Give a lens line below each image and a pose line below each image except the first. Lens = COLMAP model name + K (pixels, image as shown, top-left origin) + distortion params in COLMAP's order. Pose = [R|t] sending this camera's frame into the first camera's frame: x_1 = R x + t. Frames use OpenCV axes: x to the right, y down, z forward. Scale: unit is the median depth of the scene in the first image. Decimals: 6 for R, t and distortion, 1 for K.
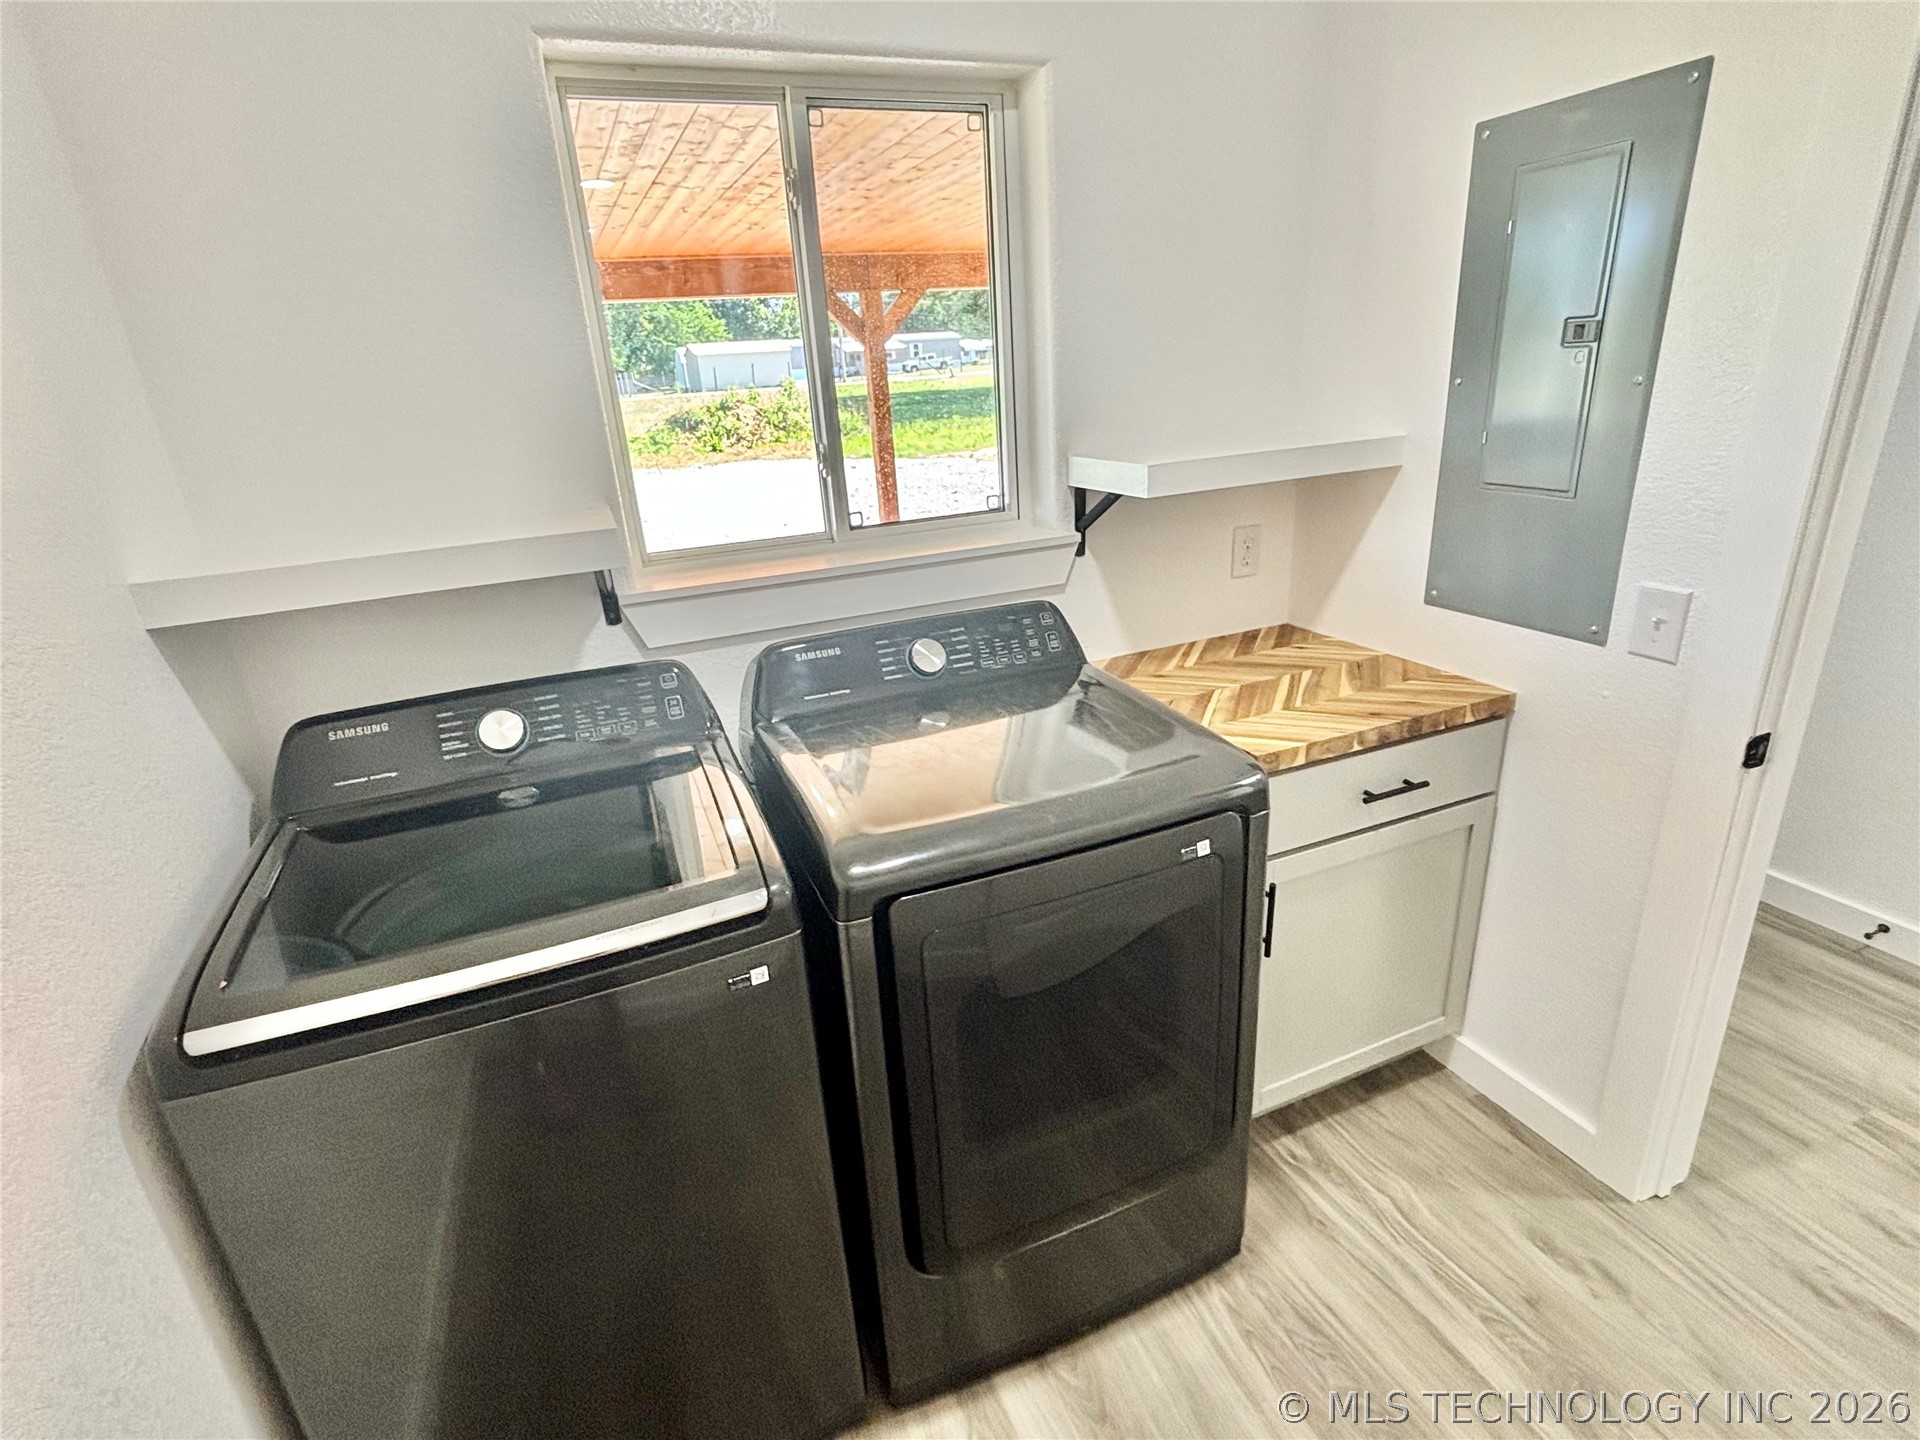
lens RADIAL K [[950.3, 0, 954.0], [0, 950.3, 718.3], [0, 0, 1]] dist [-0.017426, -0.000608]
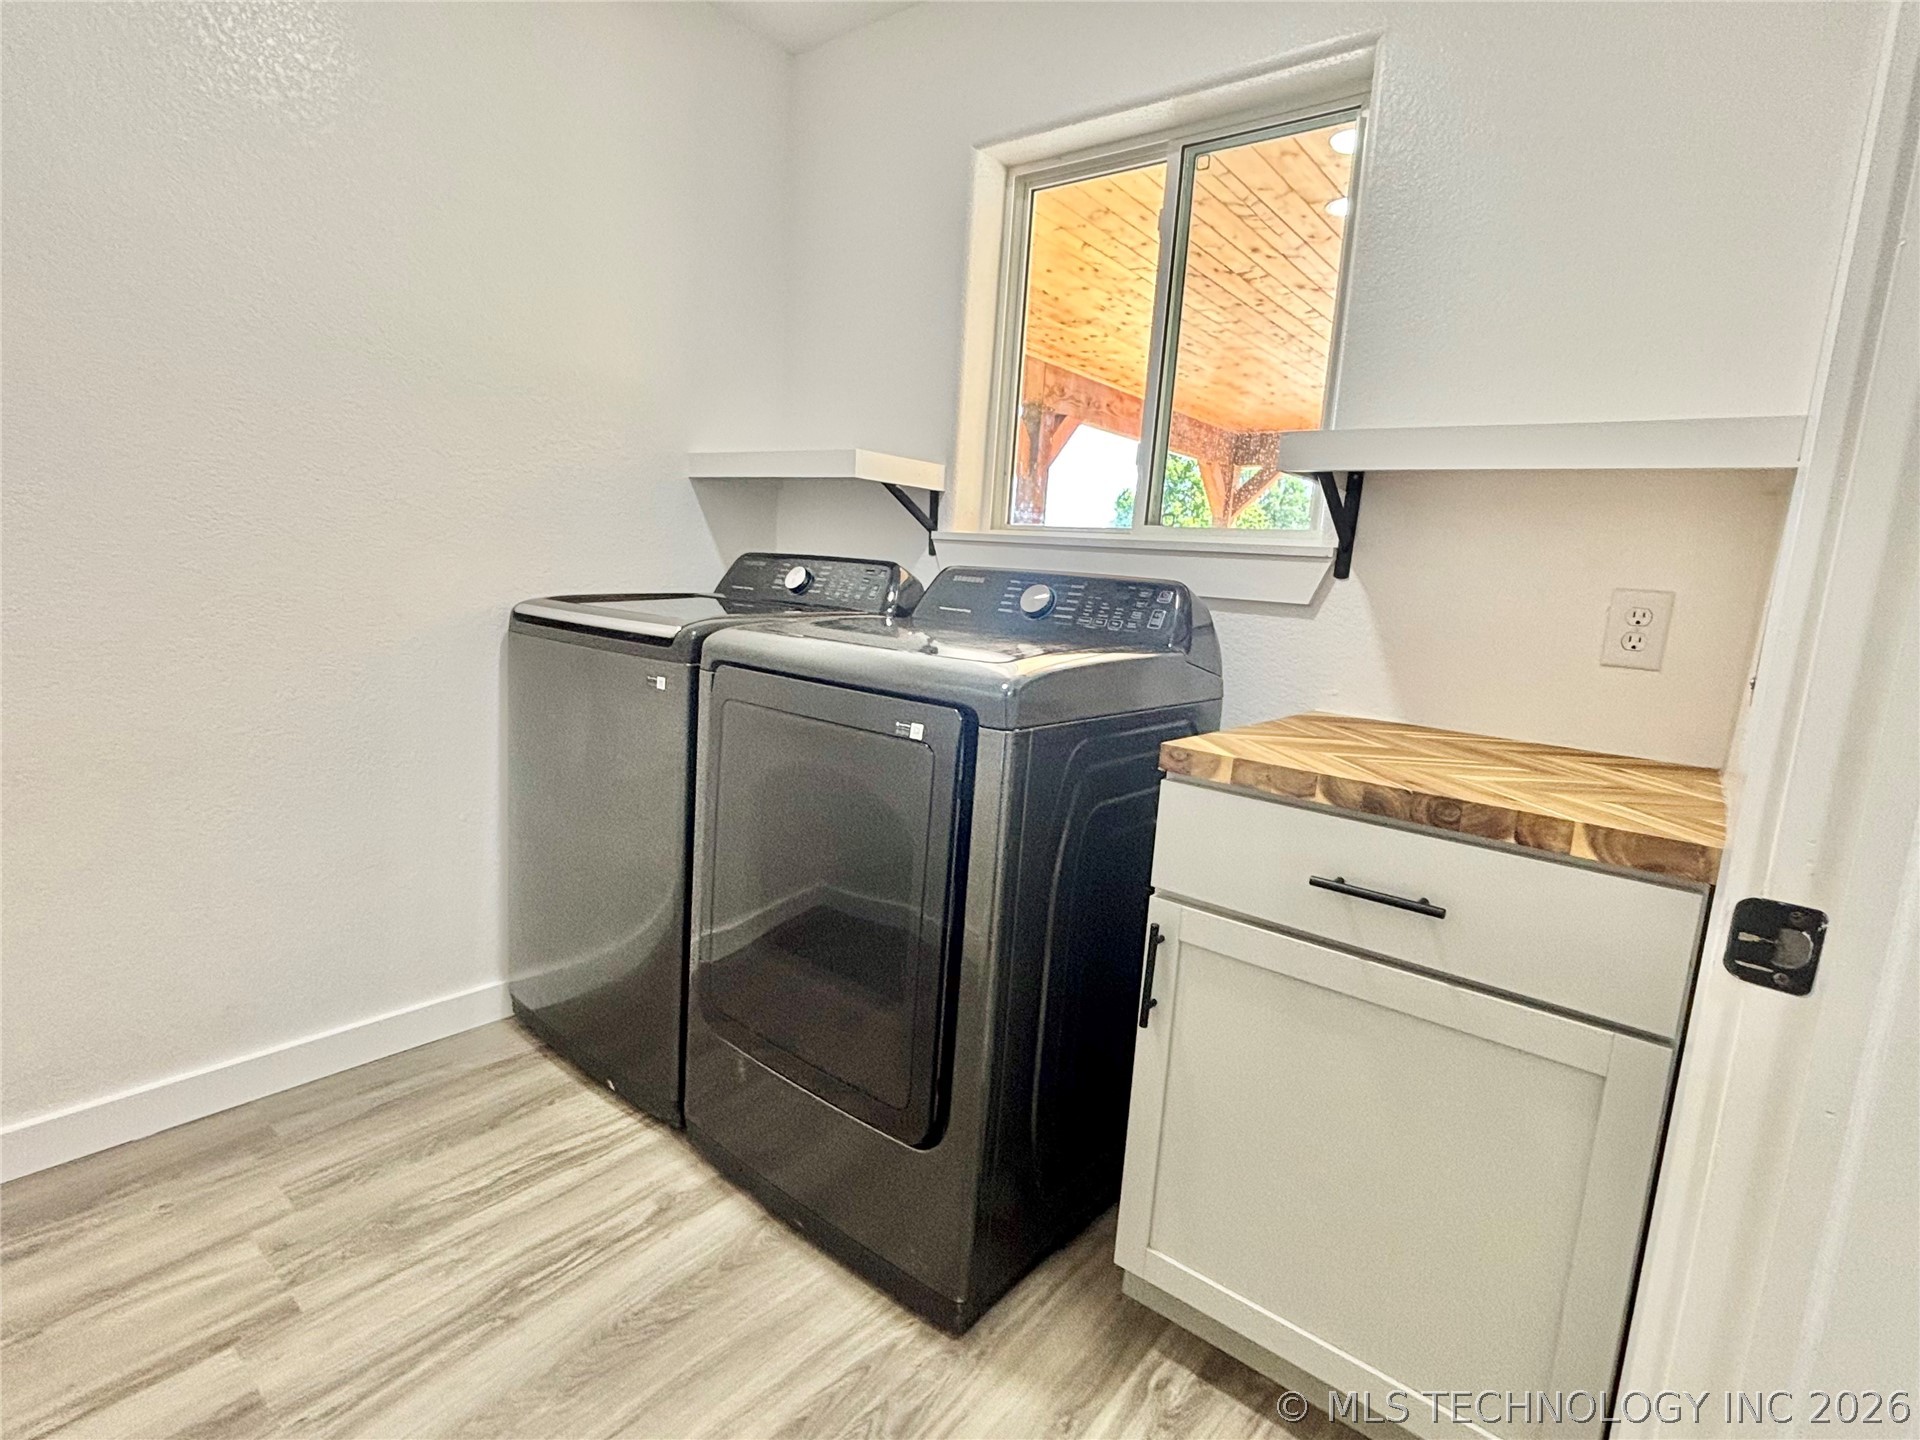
lens RADIAL K [[950.3, 0, 944.0], [0, 950.3, 717.8], [0, 0, 1]] dist [-0.017426, -0.000608]
pose [[0.458048, 0.228224, -0.859131, 0.878352], [-0.396033, 0.917657, 0.032625, 0.063403], [0.795833, 0.325300, 0.510715, 0.413110]]
